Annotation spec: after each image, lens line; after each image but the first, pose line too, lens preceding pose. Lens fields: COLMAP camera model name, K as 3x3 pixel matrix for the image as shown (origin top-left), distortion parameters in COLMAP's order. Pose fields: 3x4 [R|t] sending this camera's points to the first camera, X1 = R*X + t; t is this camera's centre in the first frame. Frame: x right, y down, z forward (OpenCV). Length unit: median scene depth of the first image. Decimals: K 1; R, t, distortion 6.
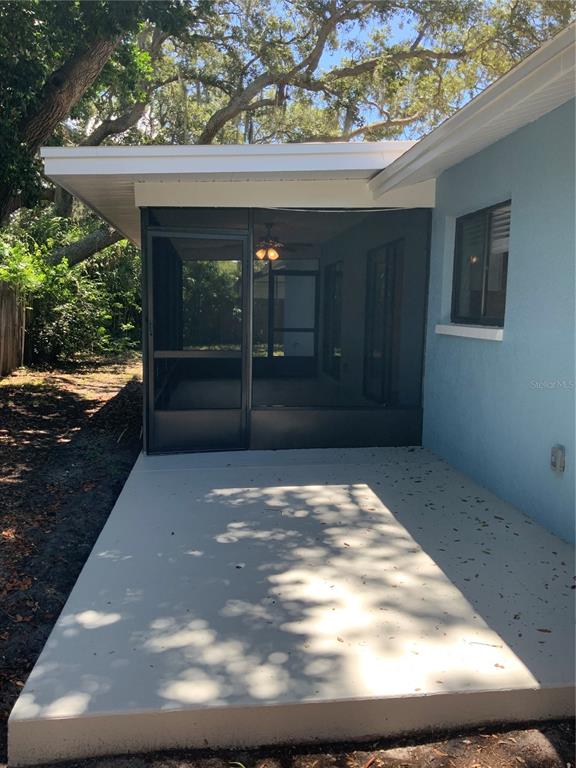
lens RADIAL K [[631.9, 0, 283.1], [0, 631.9, 385.2], [0, 0, 1]] dist [0.073242, -0.117711]
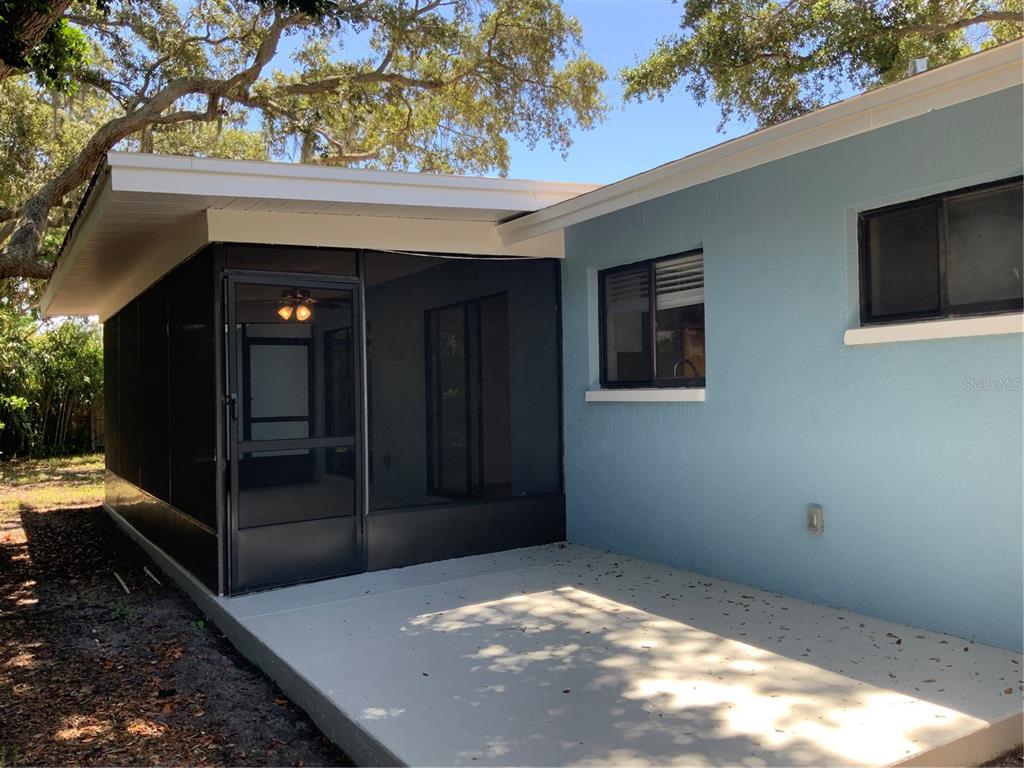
lens RADIAL K [[842.5, 0, 521.6], [0, 842.5, 391.5], [0, 0, 1]] dist [0.073242, -0.117711]
pose [[0.906107, -0.035340, 0.421569, -0.348878], [0.087149, 0.990724, -0.104262, 0.016531], [-0.413974, 0.131212, 0.900782, 0.021008]]
